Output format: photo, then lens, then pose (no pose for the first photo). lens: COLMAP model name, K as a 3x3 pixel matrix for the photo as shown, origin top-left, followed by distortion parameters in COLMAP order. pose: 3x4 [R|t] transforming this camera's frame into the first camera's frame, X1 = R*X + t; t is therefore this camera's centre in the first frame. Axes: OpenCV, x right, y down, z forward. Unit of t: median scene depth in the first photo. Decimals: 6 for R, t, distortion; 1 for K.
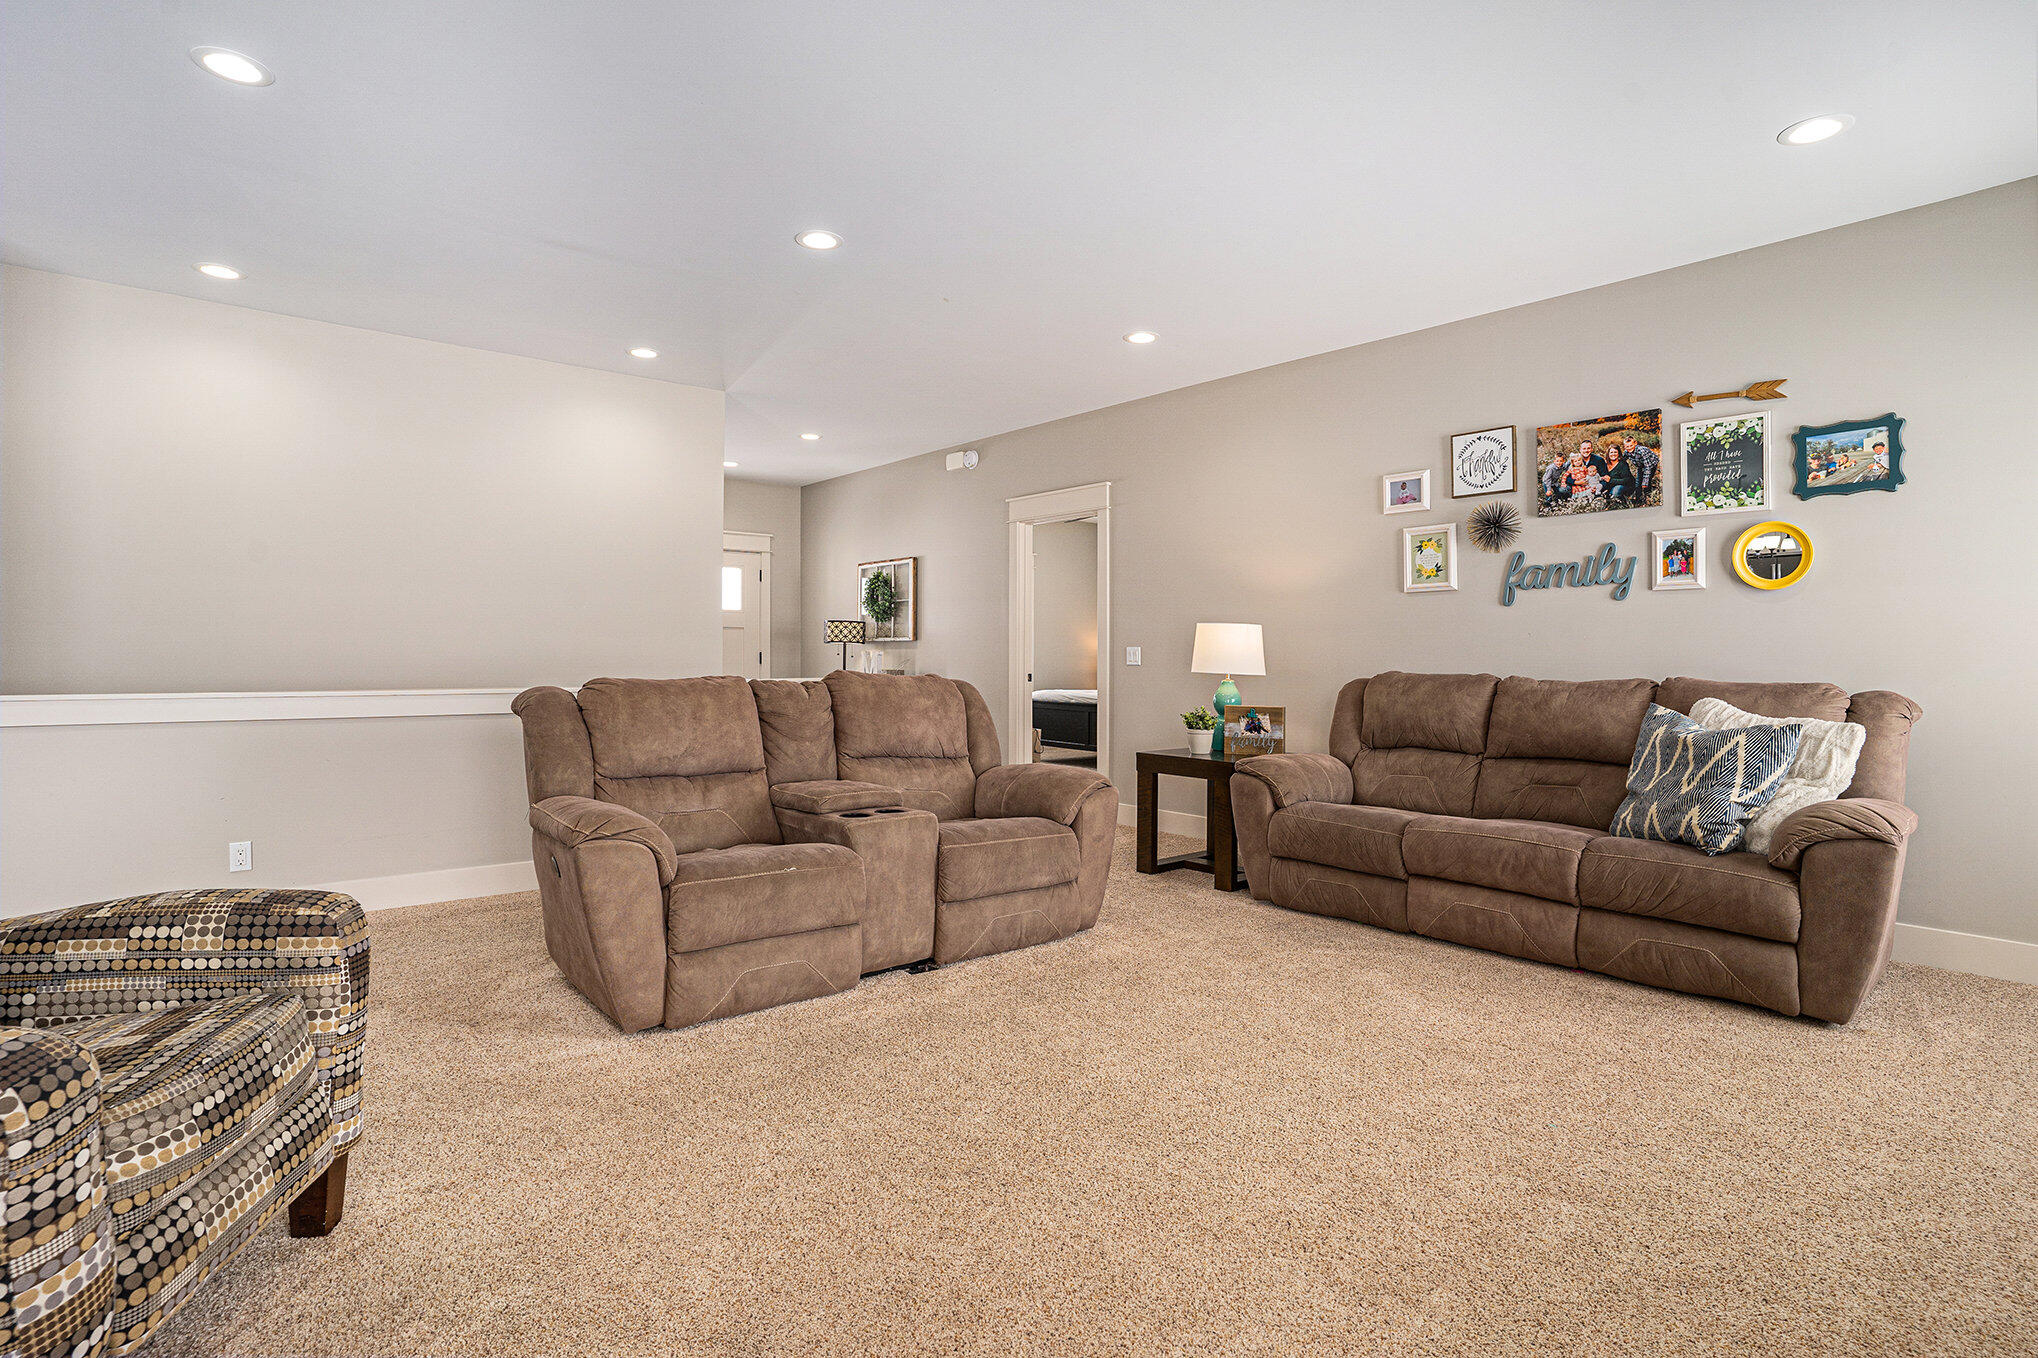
lens RADIAL K [[1007.7, 0, 994.2], [0, 1007.7, 685.7], [0, 0, 1]] dist [-0.040741, 0.002036]
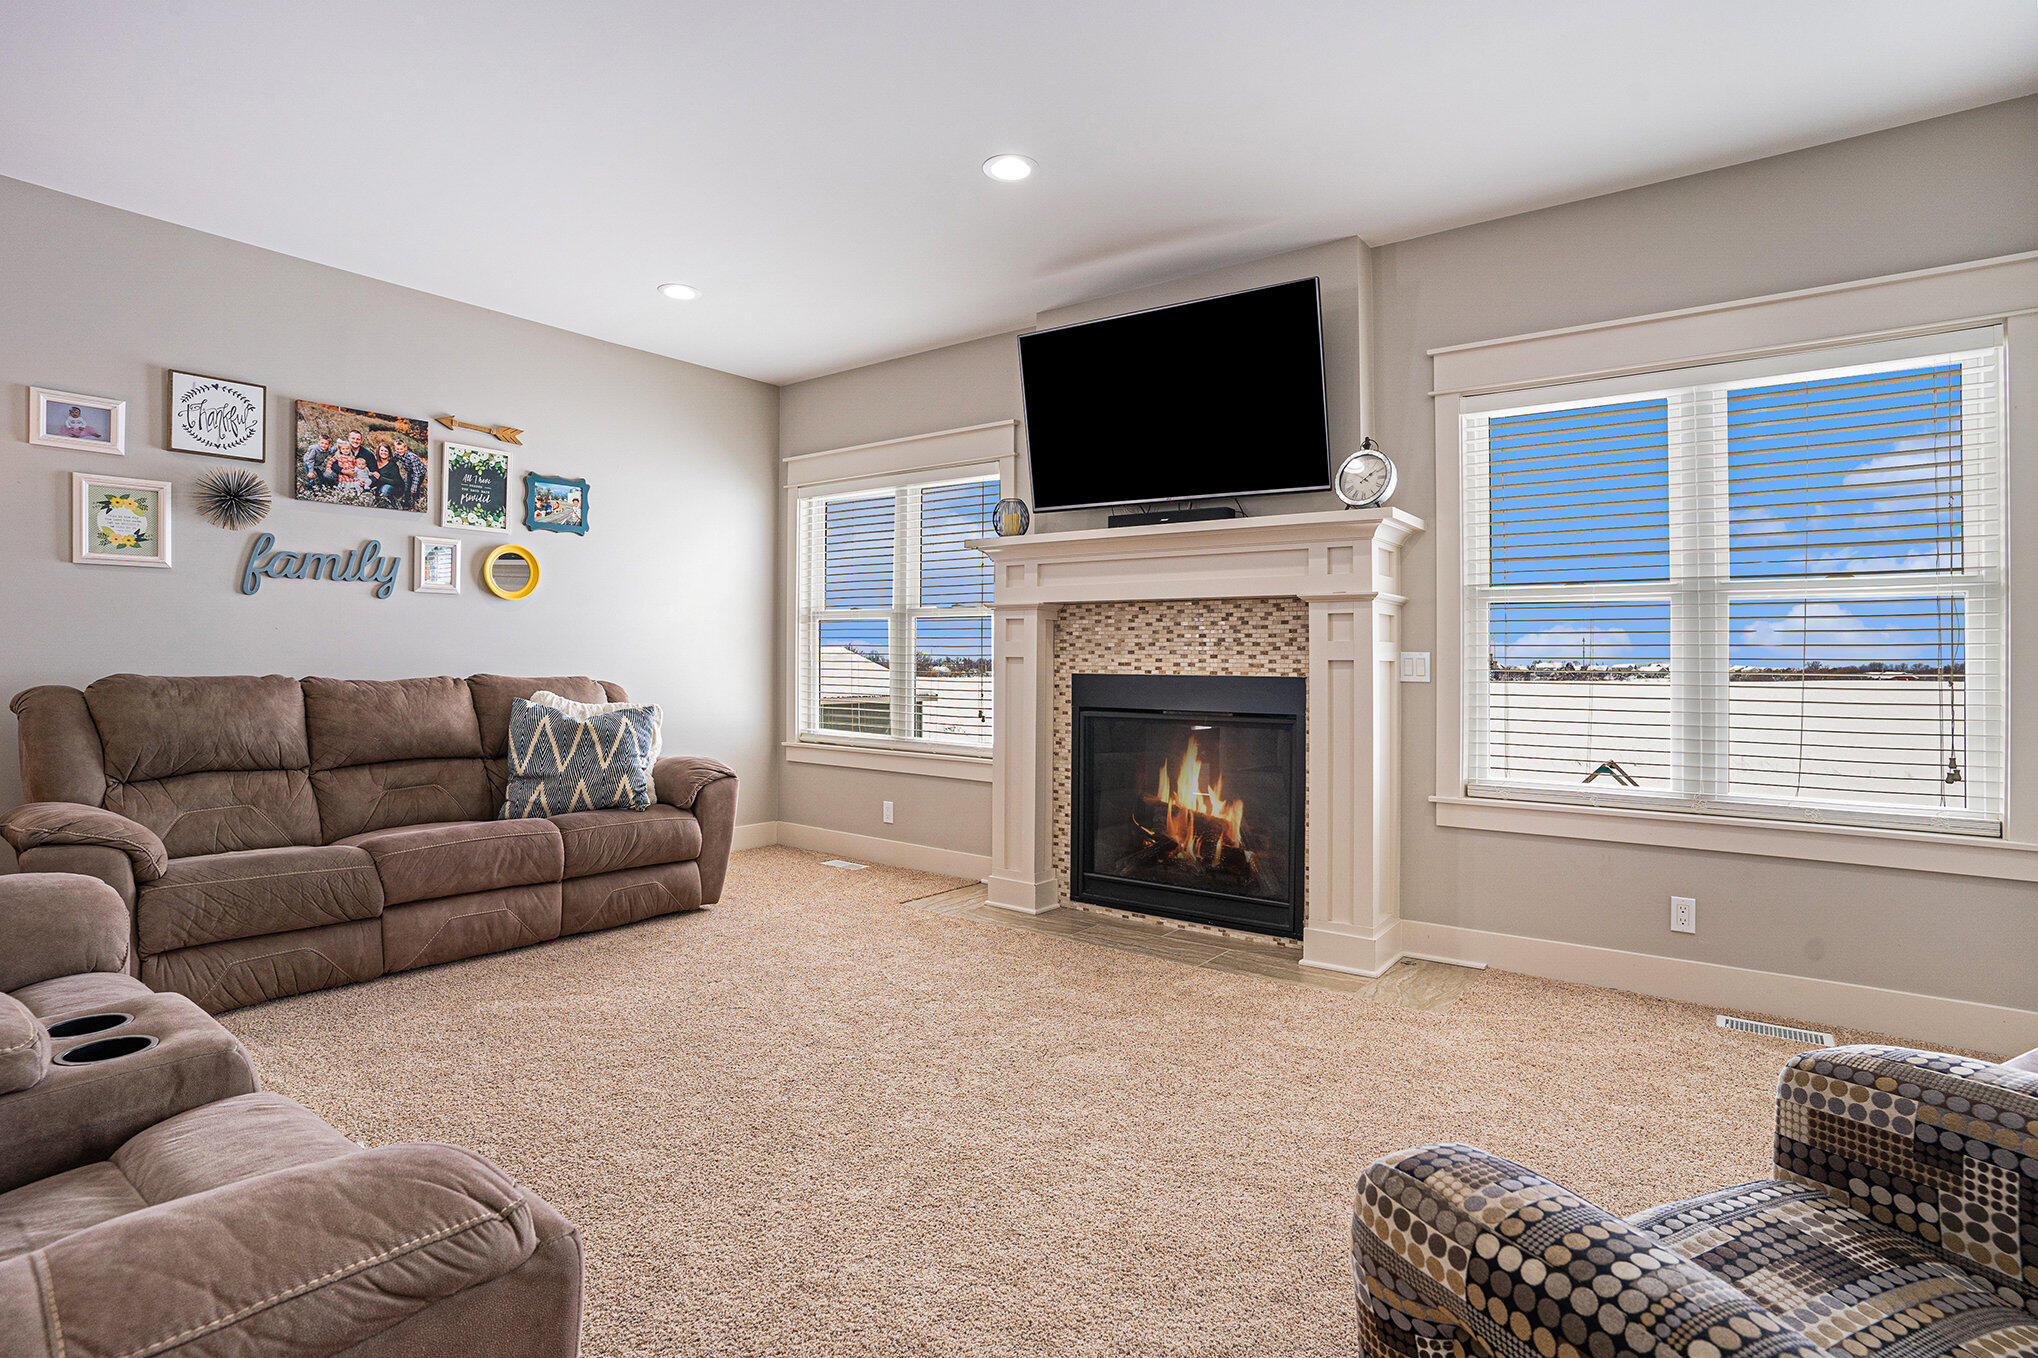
lens RADIAL K [[1083.9, 0, 1010.7], [0, 1083.9, 660.7], [0, 0, 1]] dist [-0.031740, -0.000106]
pose [[-0.249545, -0.008490, 0.968326, -0.587127], [0.016079, 0.999787, 0.012909, -0.027816], [-0.968230, 0.018791, -0.249355, 0.666981]]
